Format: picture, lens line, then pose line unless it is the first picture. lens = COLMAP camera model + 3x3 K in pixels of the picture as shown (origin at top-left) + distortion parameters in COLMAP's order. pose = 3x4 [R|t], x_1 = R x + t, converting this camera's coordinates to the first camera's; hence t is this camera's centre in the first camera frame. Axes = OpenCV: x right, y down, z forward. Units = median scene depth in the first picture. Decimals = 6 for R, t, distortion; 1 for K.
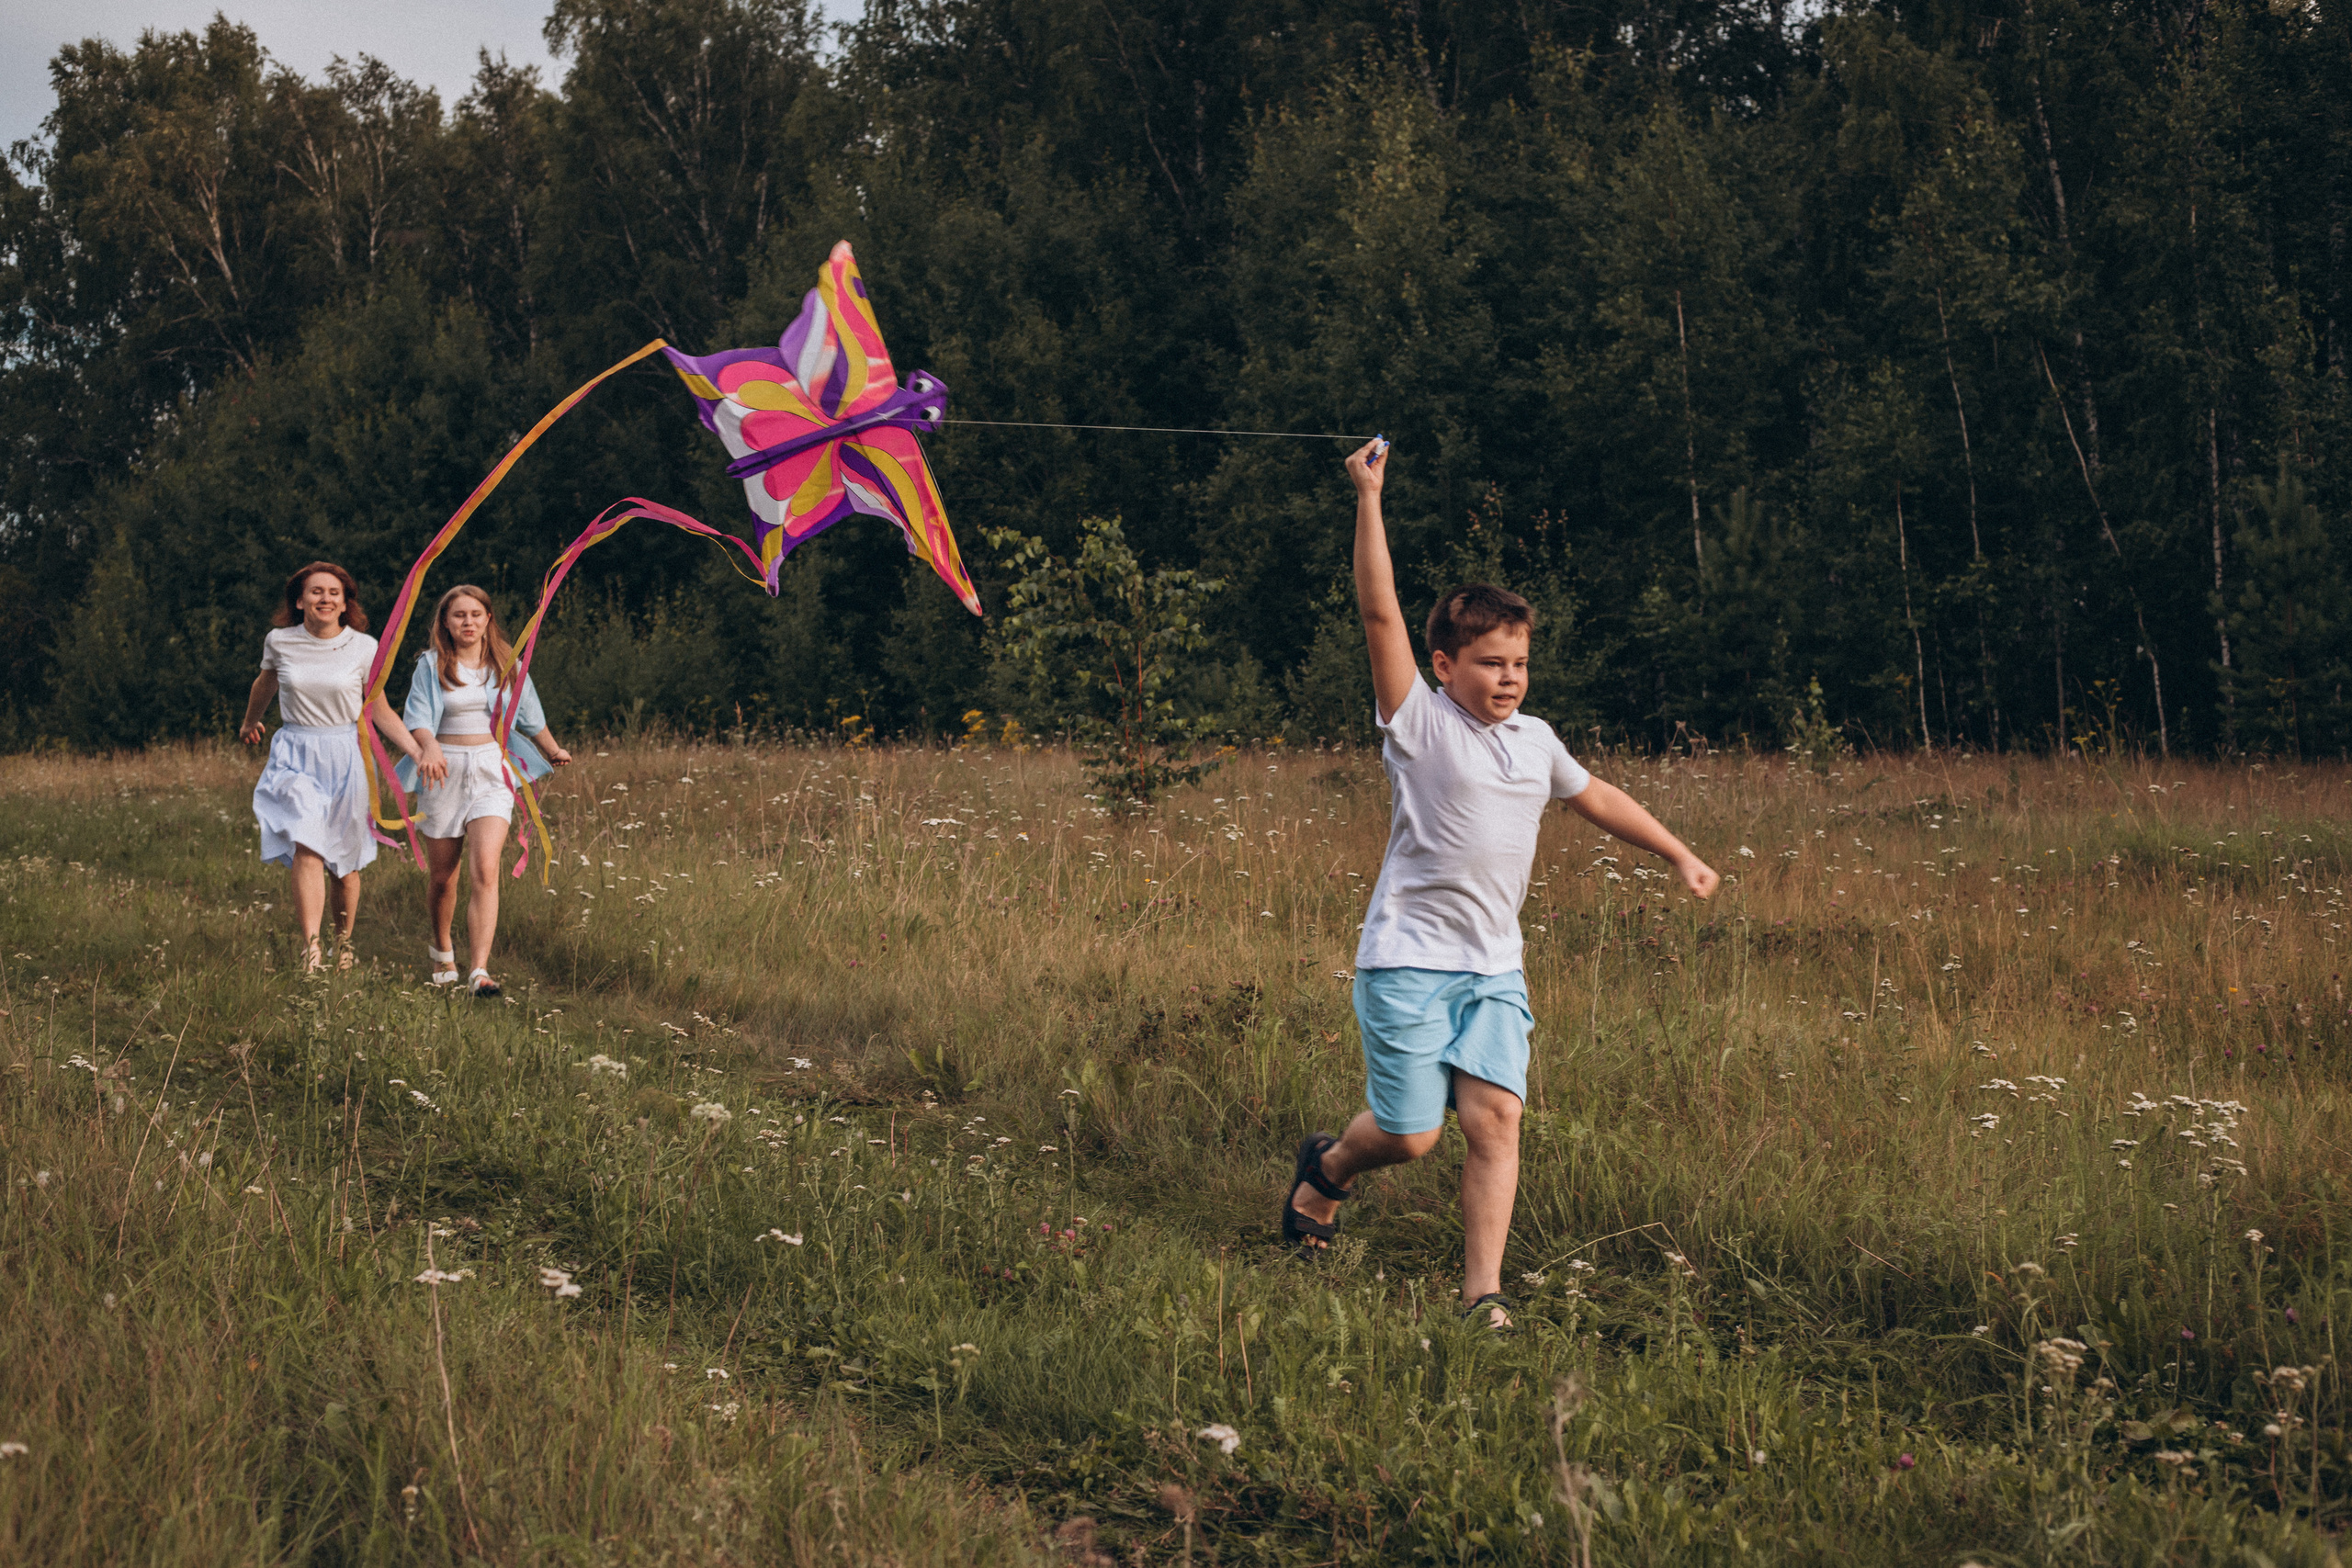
lens RADIAL K [[3246.1, 0, 1176.9], [0, 3246.1, 804.6], [0, 0, 1]] dist [-0.129596, 0.000000]
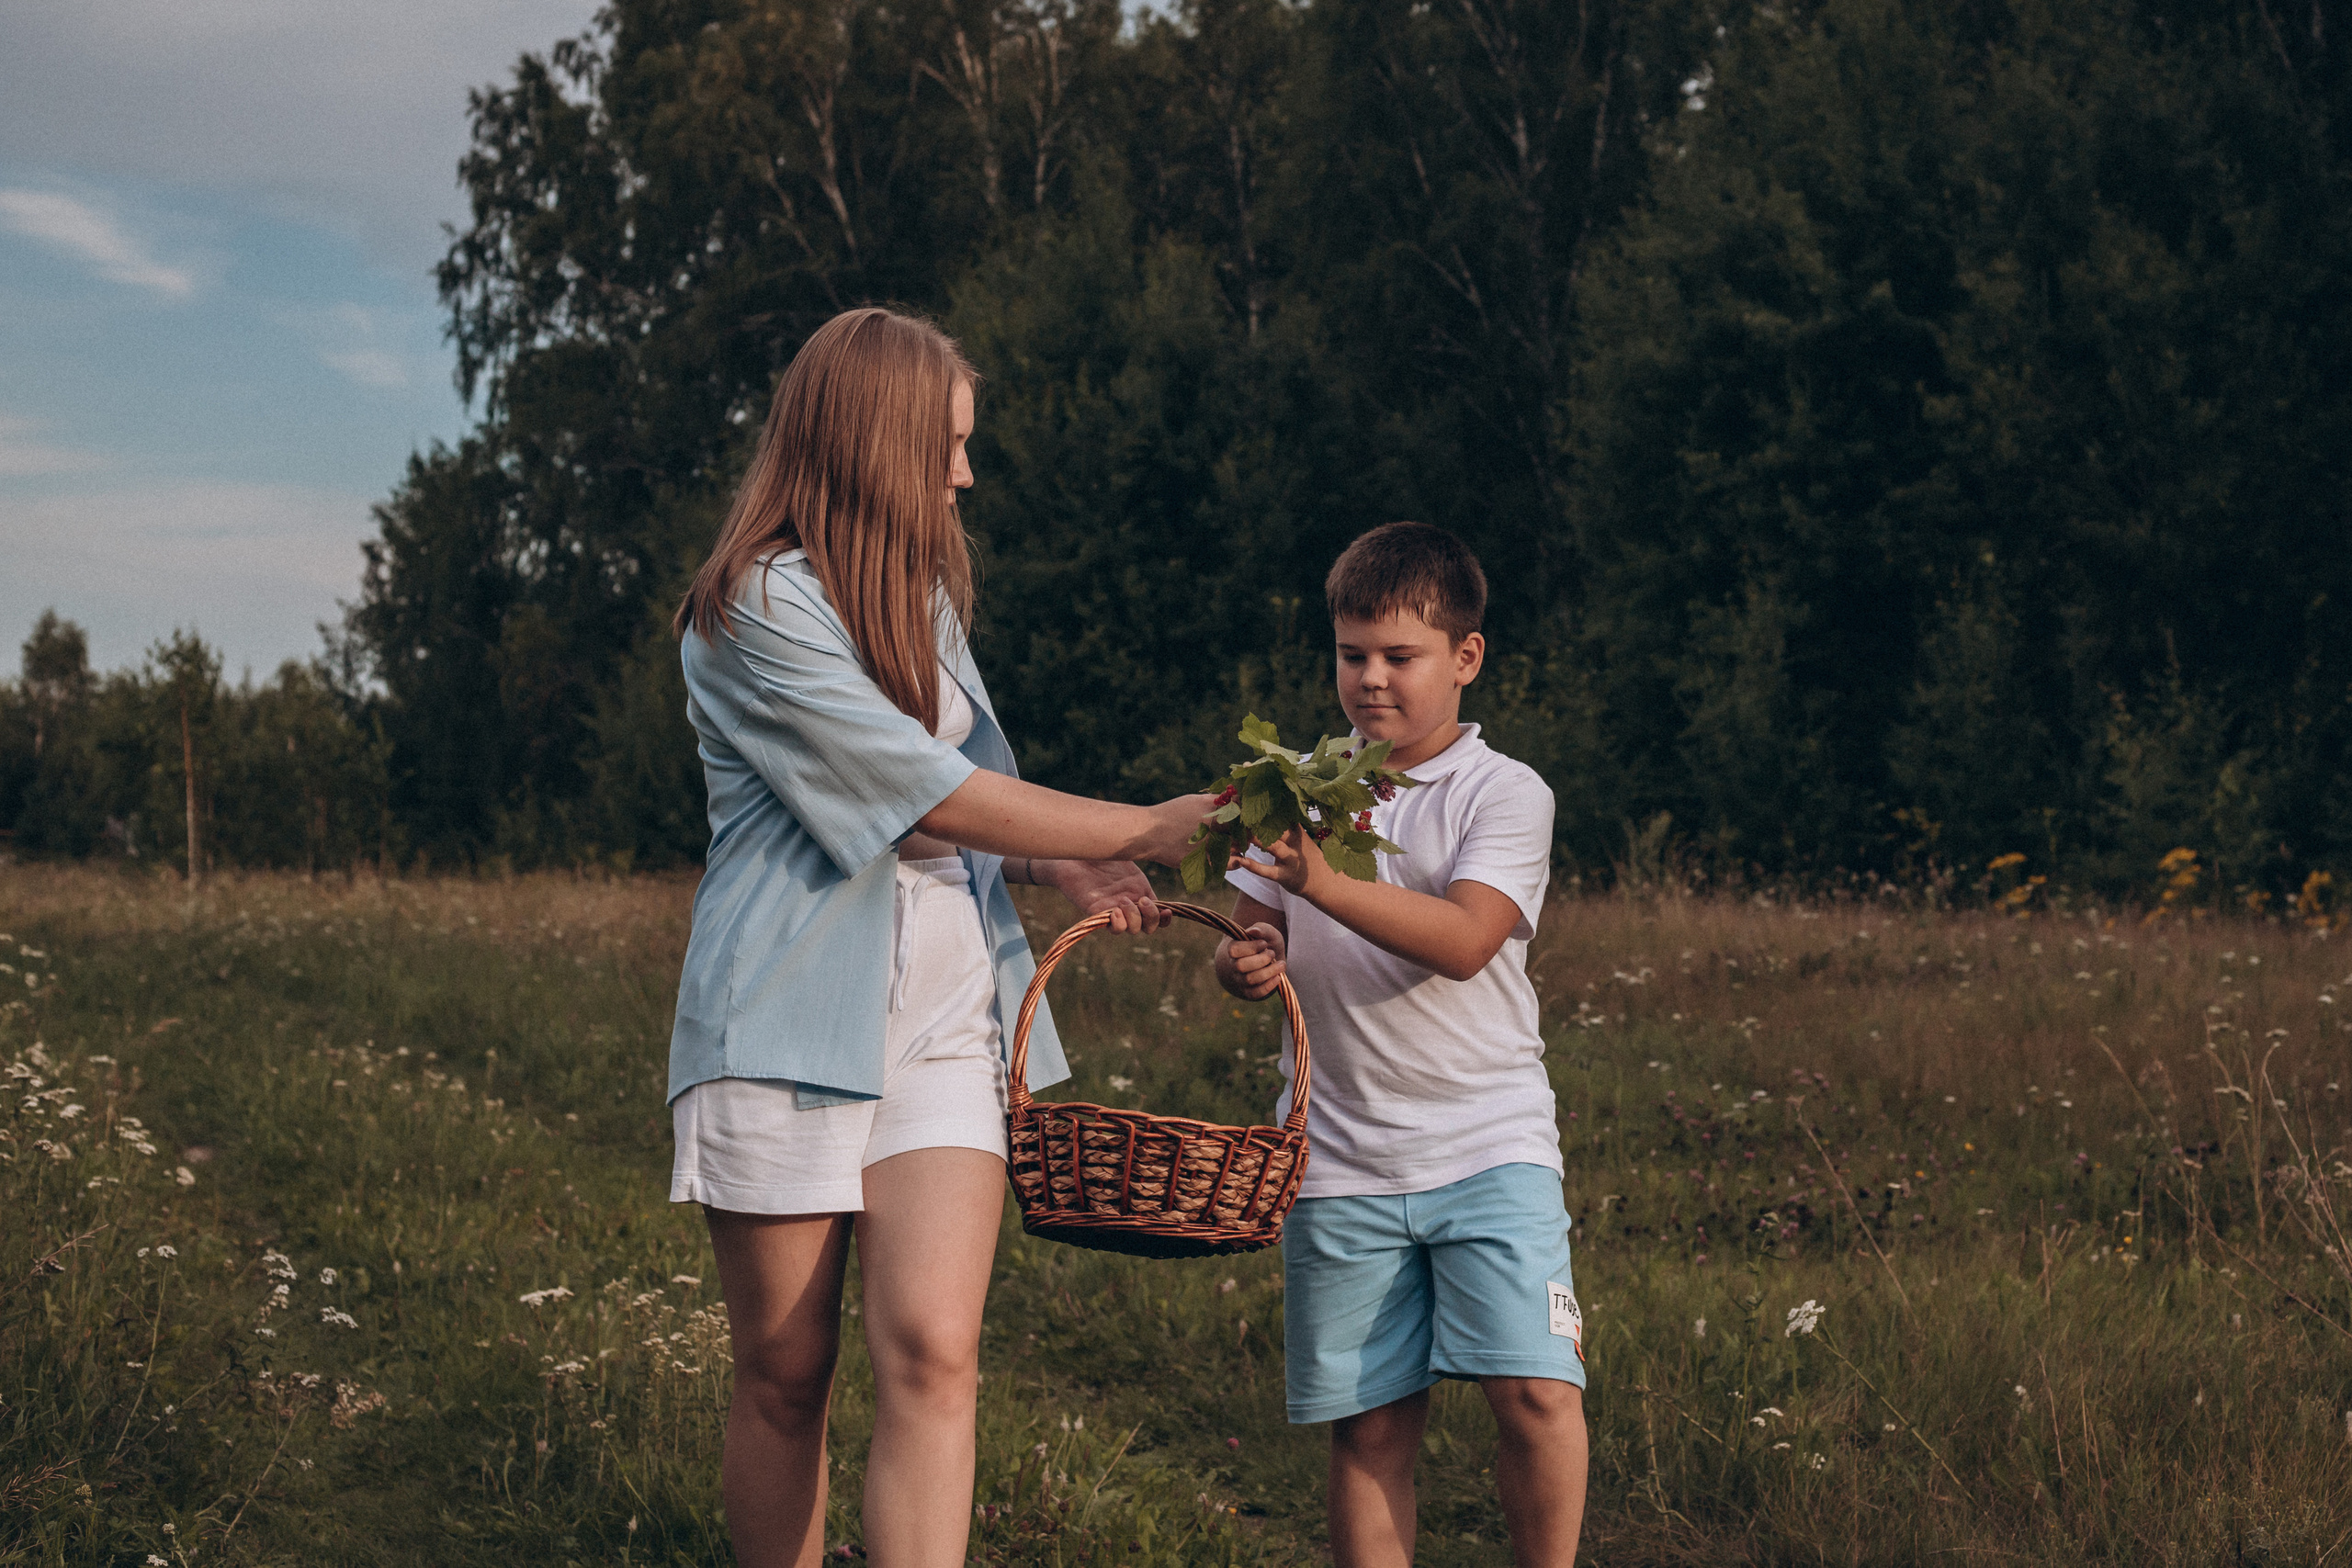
lens RADIAL K [[3246.1, 0, 1177.2], [0, 3246.1, 766.6], [0, 0, 1]] dist [-0.129596, 0.000000]
pose [[0.988490, 0.023573, -0.149441, -0.108213], [-0.030932, 0.998411, -0.047113, -0.008021], [0.148093, 0.051194, 0.987648, 0.290756]]
